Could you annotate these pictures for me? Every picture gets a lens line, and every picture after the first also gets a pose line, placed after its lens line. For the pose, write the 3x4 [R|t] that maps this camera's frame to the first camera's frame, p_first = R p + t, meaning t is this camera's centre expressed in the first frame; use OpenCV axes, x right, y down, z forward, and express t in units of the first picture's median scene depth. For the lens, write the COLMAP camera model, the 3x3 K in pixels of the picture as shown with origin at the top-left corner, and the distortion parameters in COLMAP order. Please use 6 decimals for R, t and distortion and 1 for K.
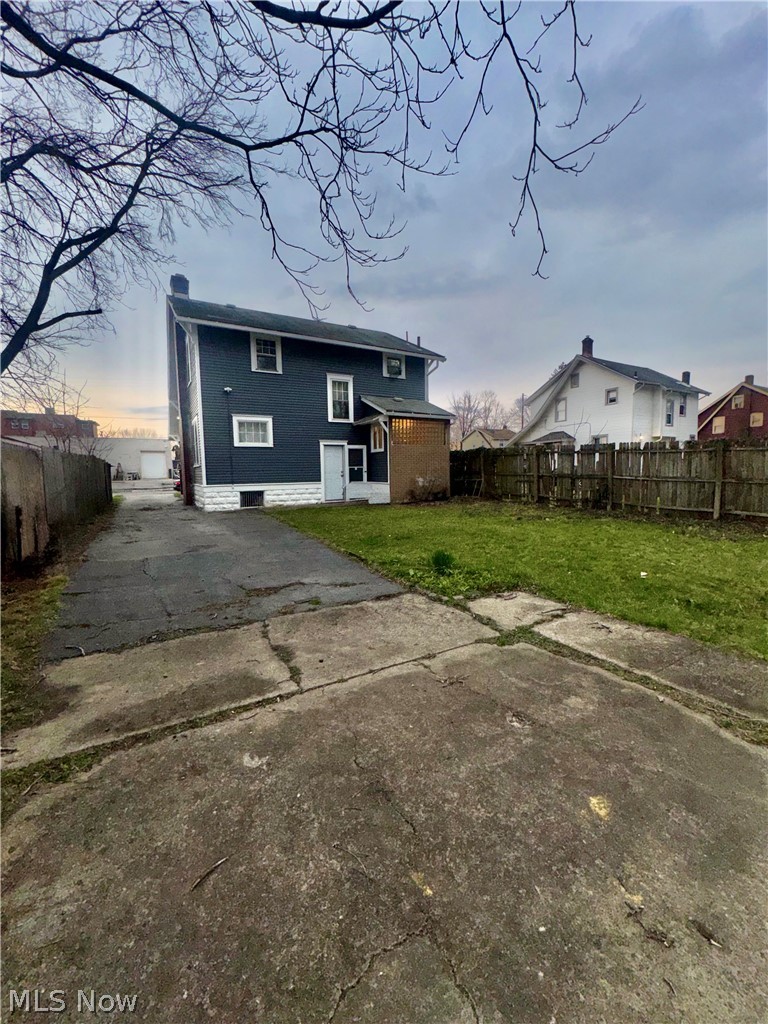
lens RADIAL K [[406.1, 0, 383.5], [0, 406.1, 508.4], [0, 0, 1]] dist [-0.002360, 0.000020]
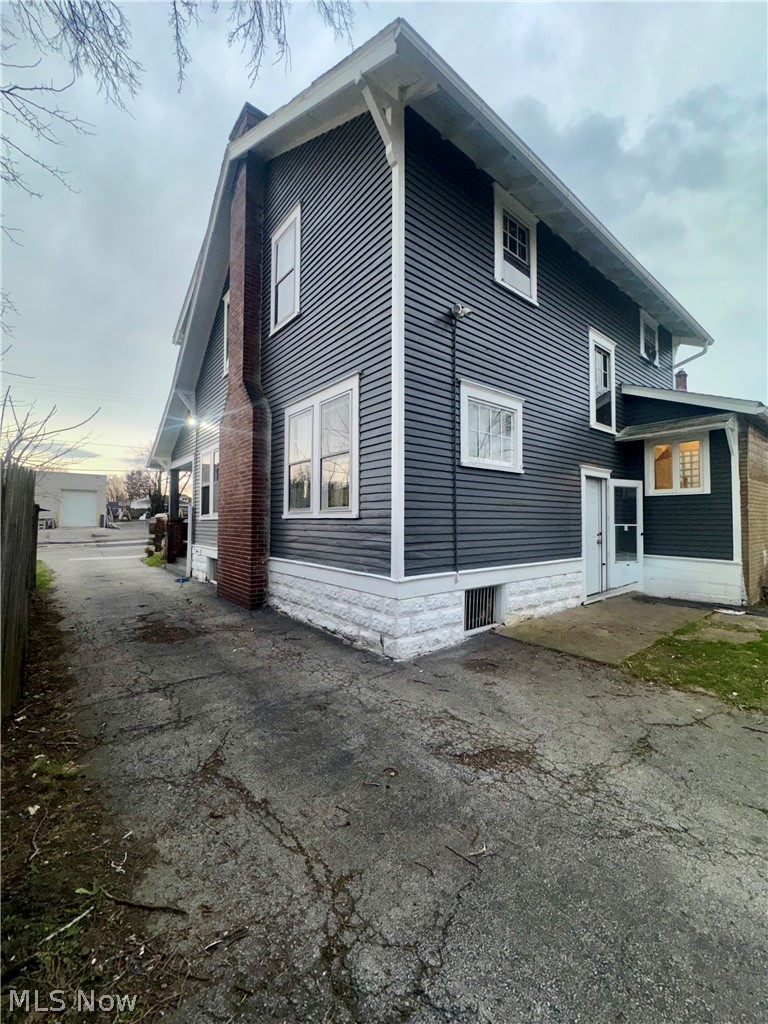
lens RADIAL K [[406.1, 0, 383.3], [0, 406.1, 511.1], [0, 0, 1]] dist [-0.002360, 0.000020]
pose [[0.986060, 0.023628, 0.164703, -0.436388], [-0.004414, 0.993232, -0.116063, -0.061483], [-0.166331, 0.113718, 0.979491, 0.583648]]
